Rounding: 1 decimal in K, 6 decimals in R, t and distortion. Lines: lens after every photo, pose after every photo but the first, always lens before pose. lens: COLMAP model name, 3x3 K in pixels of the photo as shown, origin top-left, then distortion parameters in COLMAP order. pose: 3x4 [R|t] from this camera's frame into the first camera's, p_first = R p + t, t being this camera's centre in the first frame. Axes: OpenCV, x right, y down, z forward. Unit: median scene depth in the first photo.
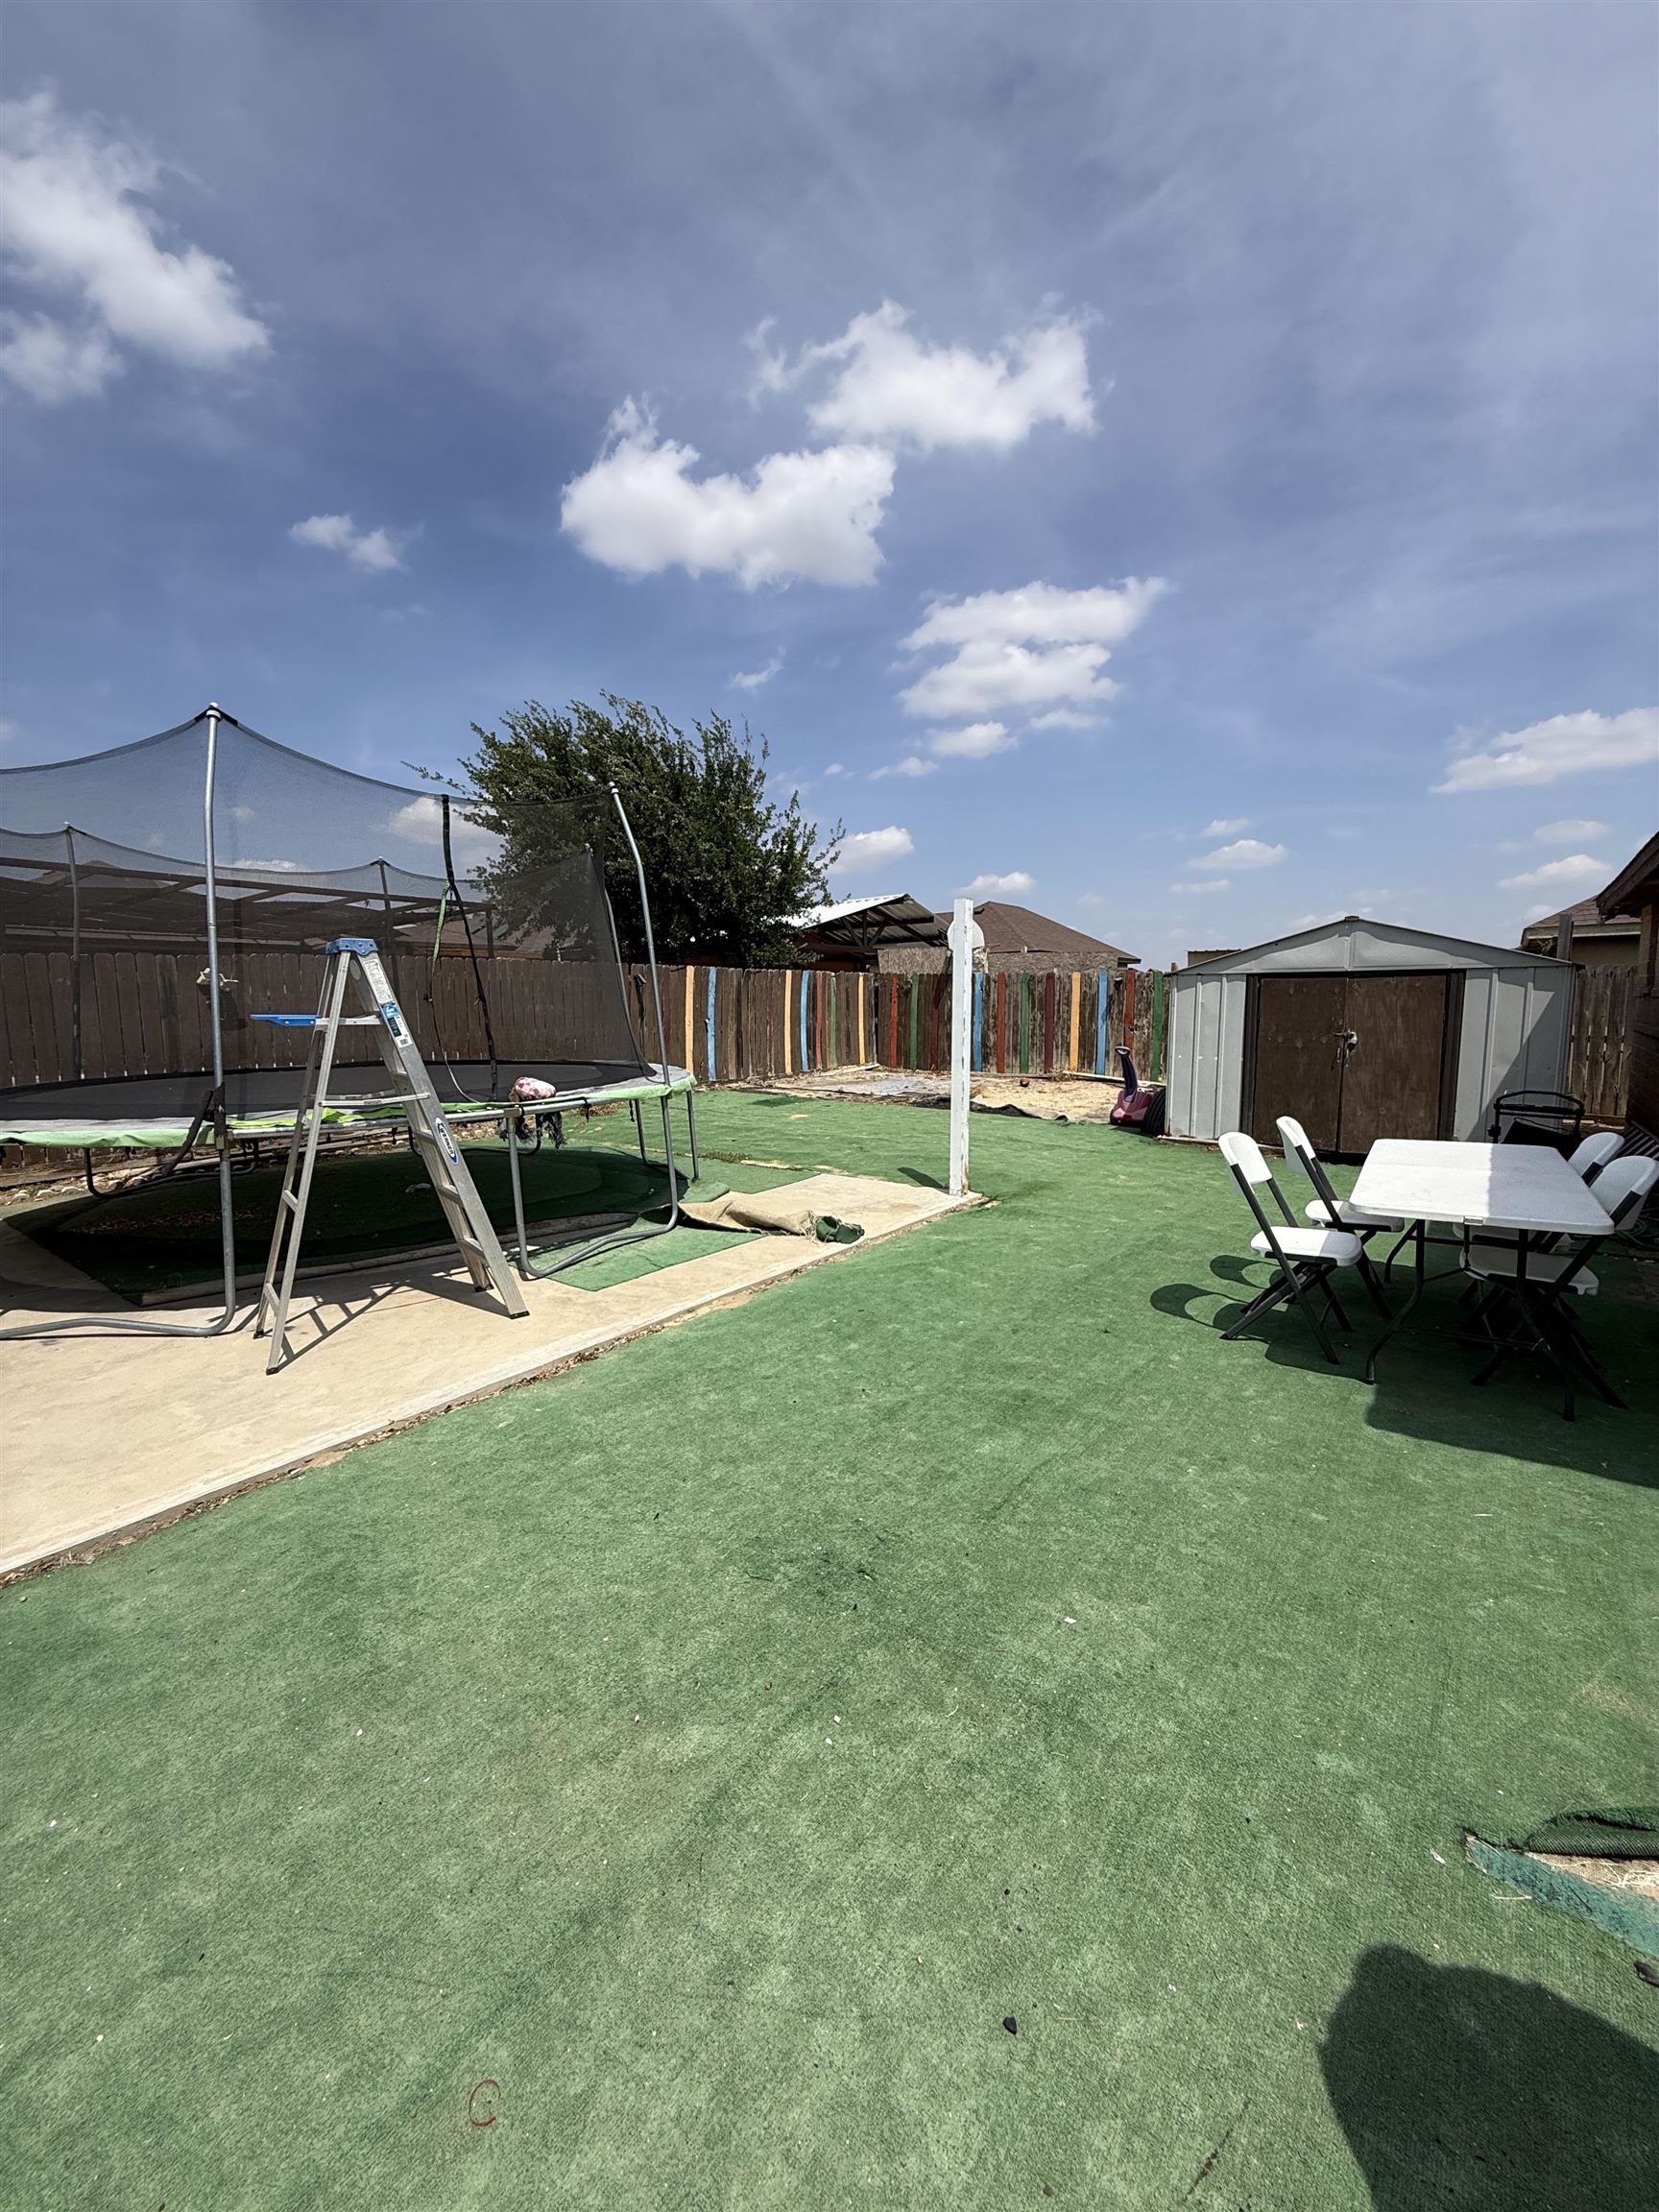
lens RADIAL K [[885.9, 0, 822.1], [0, 885.9, 1106.0], [0, 0, 1]] dist [-0.000085, 0.000123]
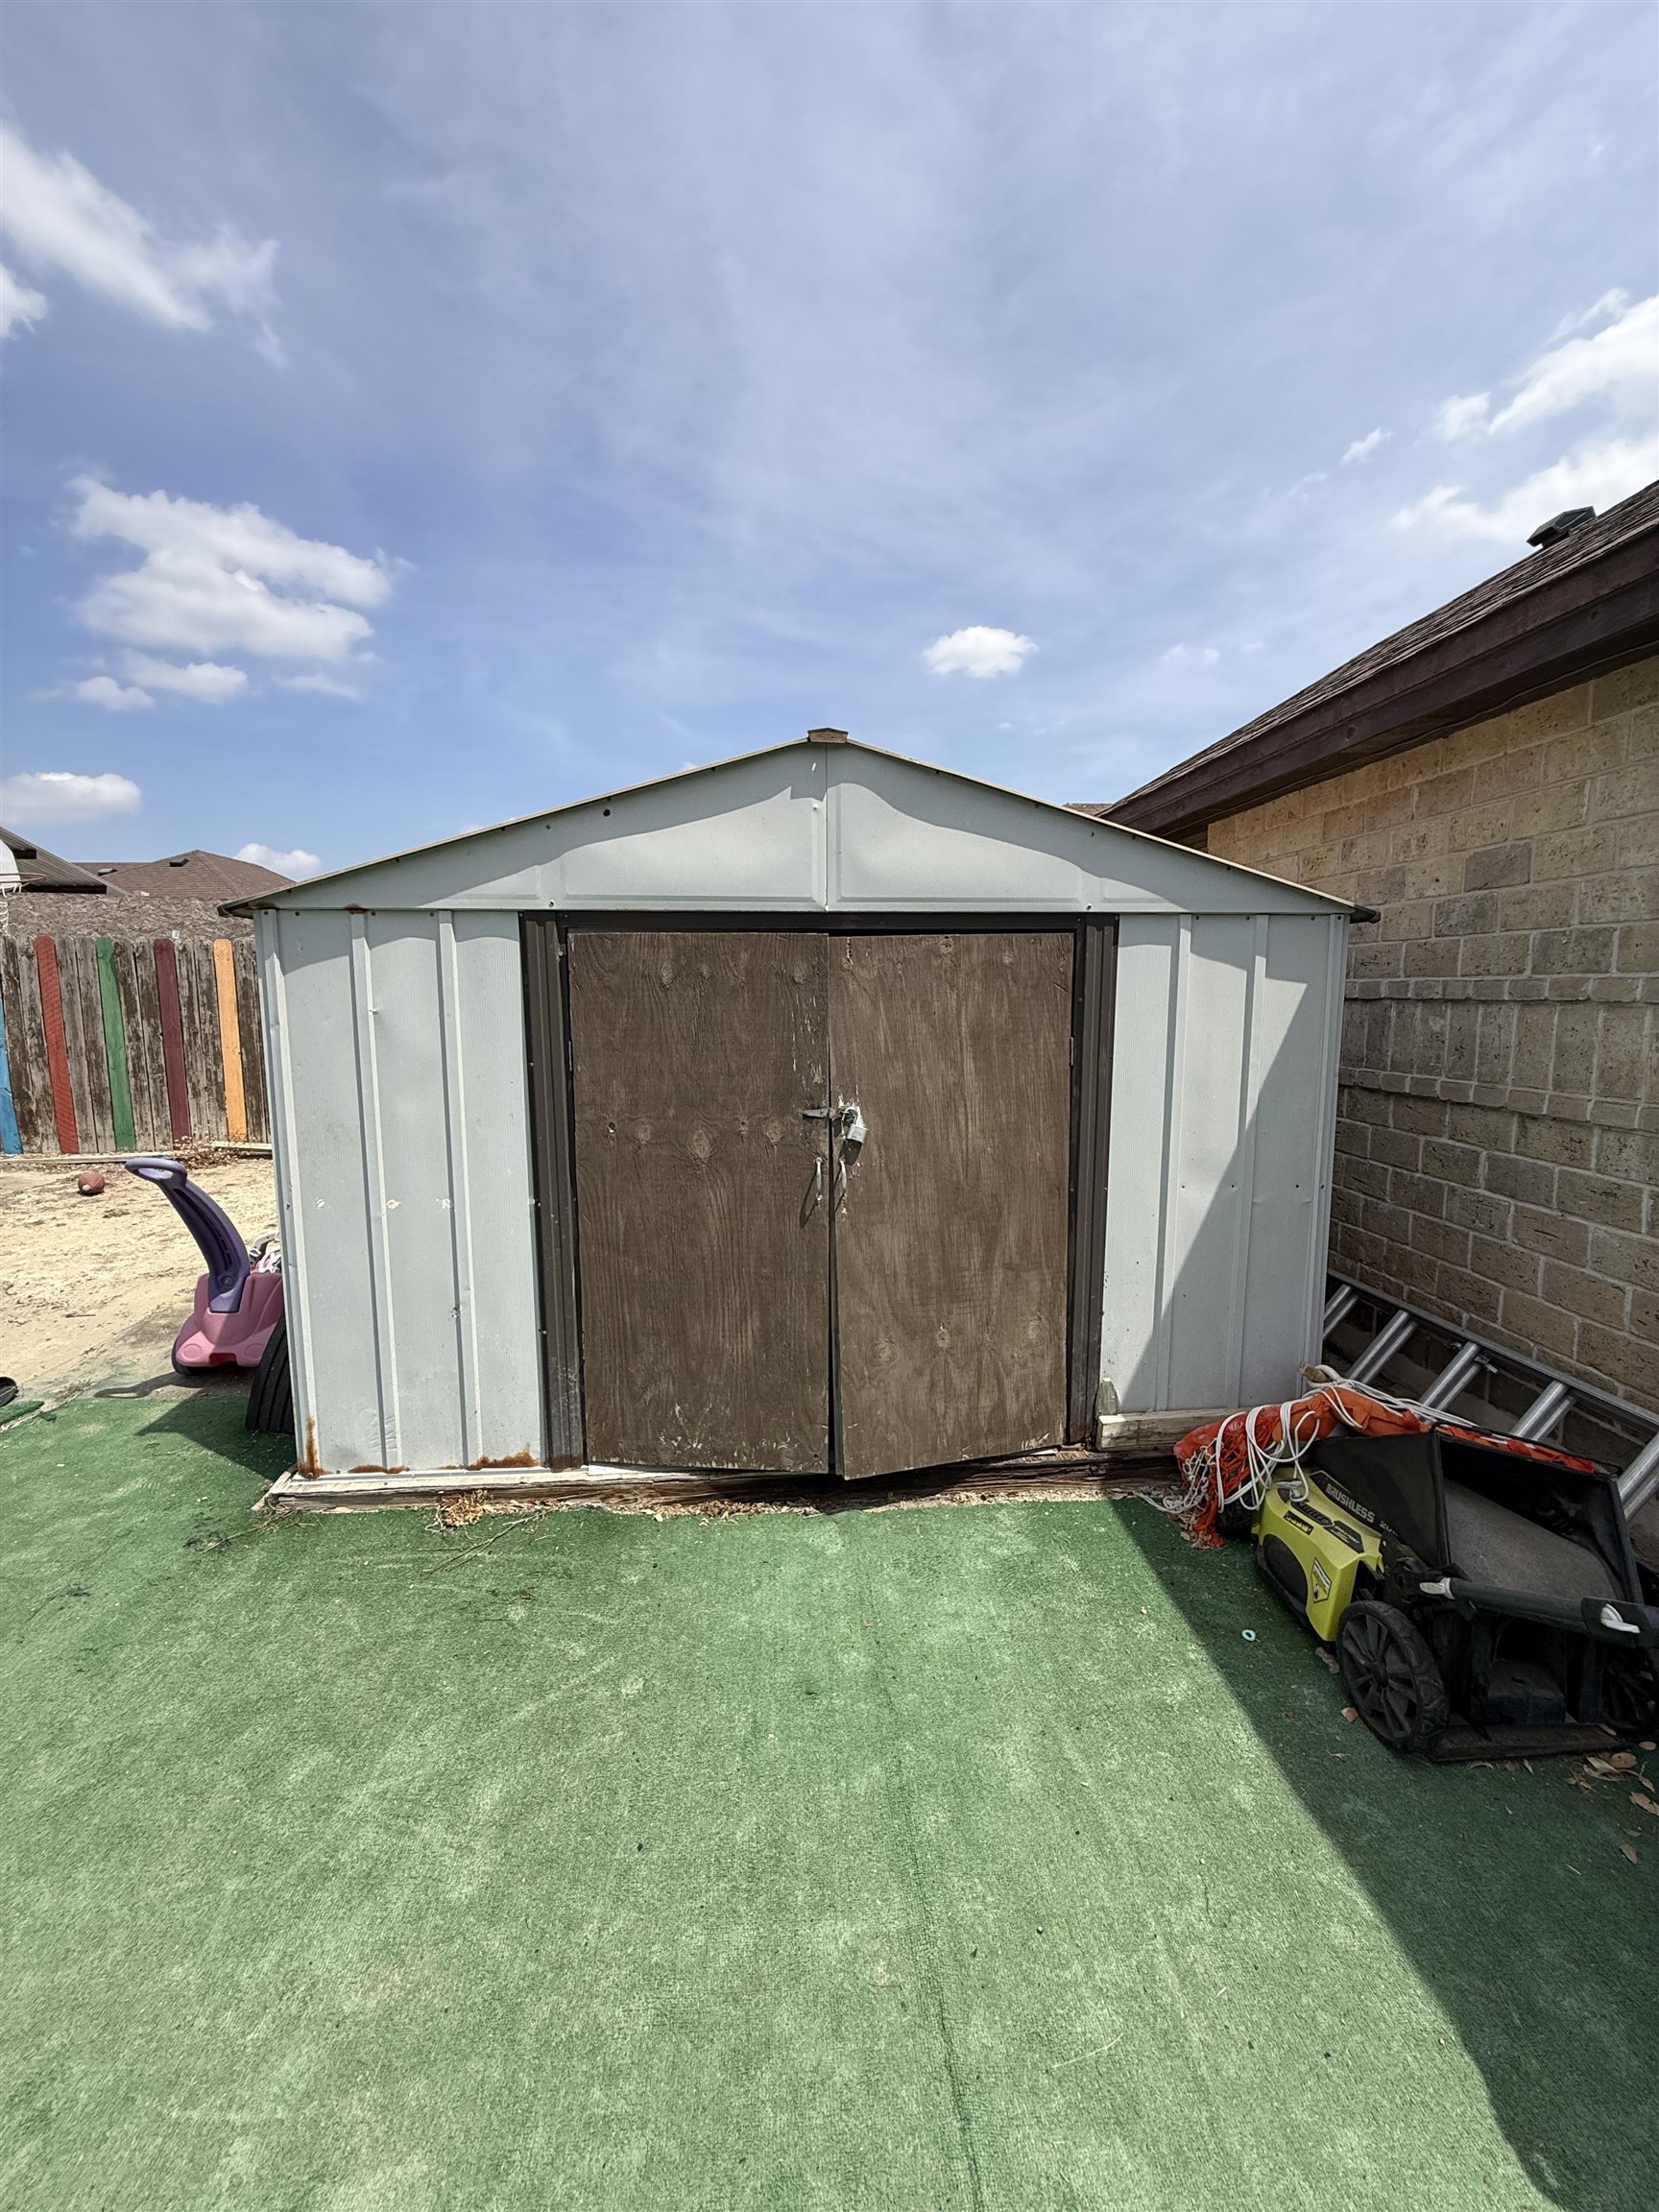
lens RADIAL K [[885.9, 0, 828.3], [0, 885.9, 1113.3], [0, 0, 1]] dist [-0.000085, 0.000123]
pose [[0.745345, -0.083839, 0.661386, 0.383139], [0.075039, 0.996307, 0.041729, -0.094541], [-0.662442, 0.018527, 0.748884, 0.768440]]
